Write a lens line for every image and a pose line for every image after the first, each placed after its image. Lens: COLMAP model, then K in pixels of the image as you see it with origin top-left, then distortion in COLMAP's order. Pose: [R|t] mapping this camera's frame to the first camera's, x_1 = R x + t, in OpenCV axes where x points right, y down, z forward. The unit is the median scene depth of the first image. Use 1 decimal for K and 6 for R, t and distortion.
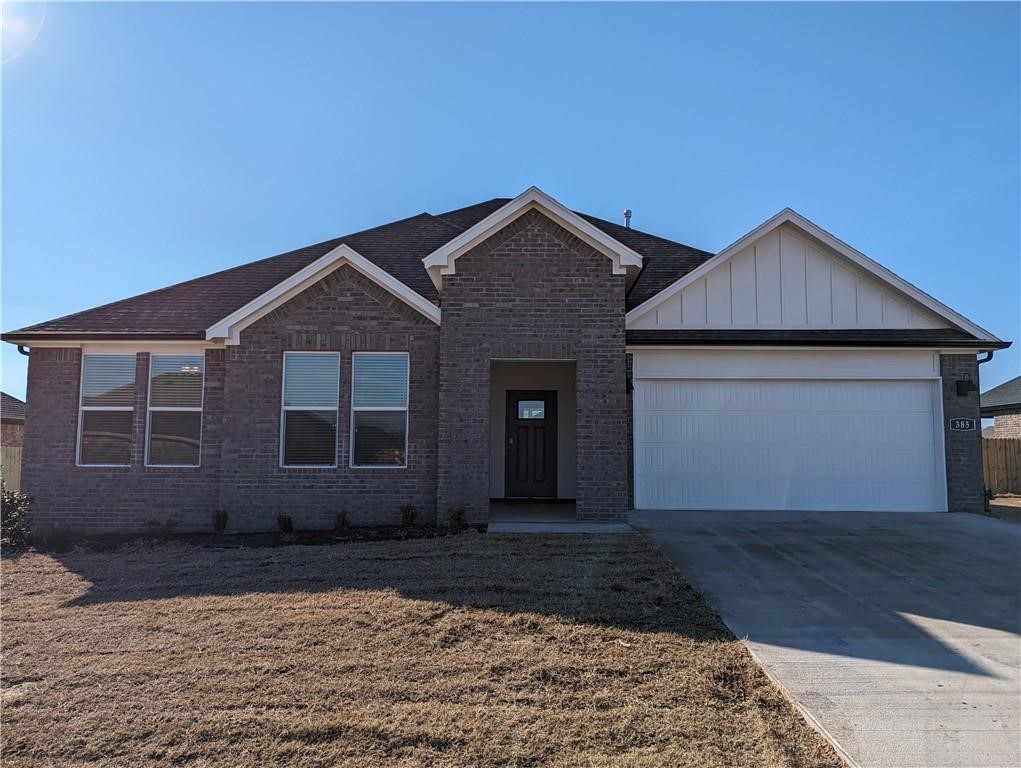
lens RADIAL K [[729.8, 0, 510.5], [0, 729.8, 384.0], [0, 0, 1]] dist [0.053049, -0.122989]
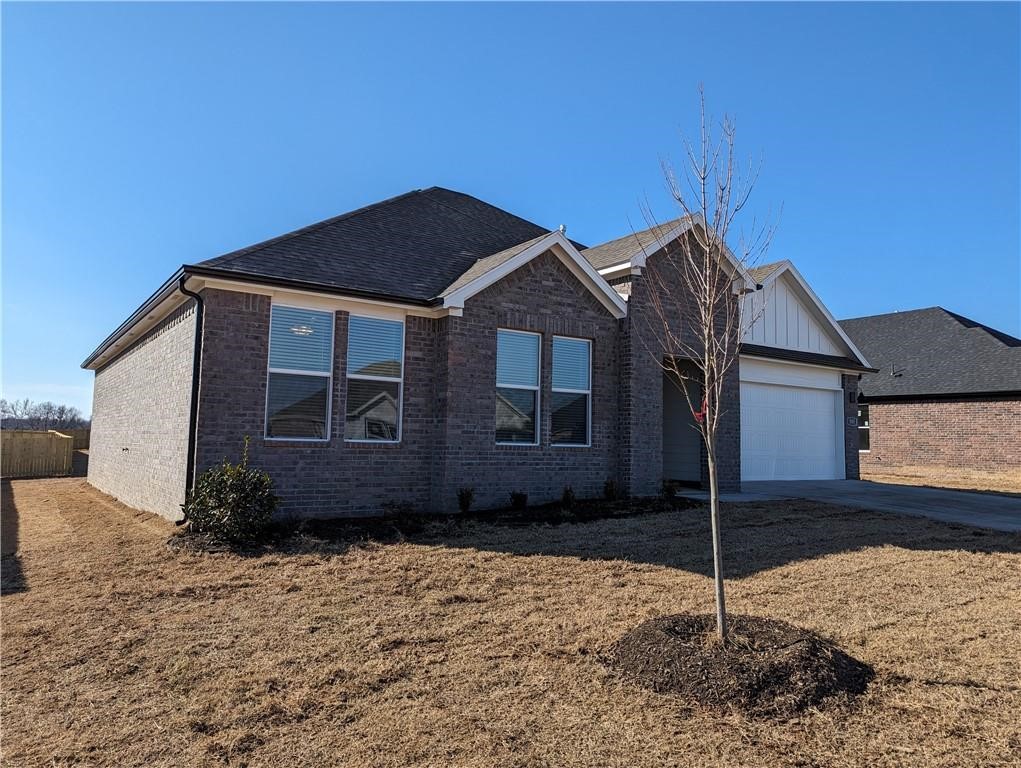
lens RADIAL K [[729.8, 0, 510.5], [0, 729.8, 384.0], [0, 0, 1]] dist [0.053049, -0.122989]
pose [[0.825873, 0.060296, 0.560624, -0.844419], [-0.073955, 0.997260, 0.001689, 0.028325], [-0.558986, -0.042856, 0.828069, 0.168390]]
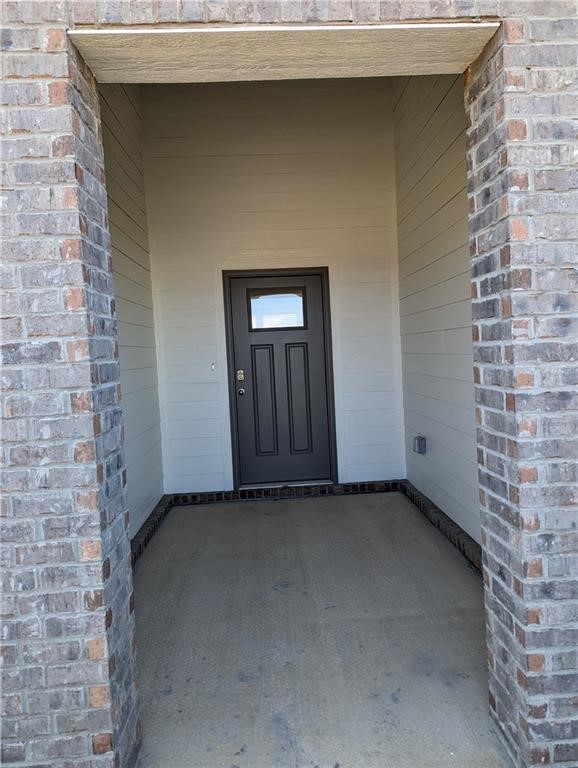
lens RADIAL K [[549.0, 0, 289.0], [0, 549.0, 384.0], [0, 0, 1]] dist [0.053049, -0.122989]
pose [[0.996622, -0.061576, 0.054350, 0.016935], [0.052856, 0.987361, 0.149415, 0.038294], [-0.062863, -0.146038, 0.987280, 0.809711]]
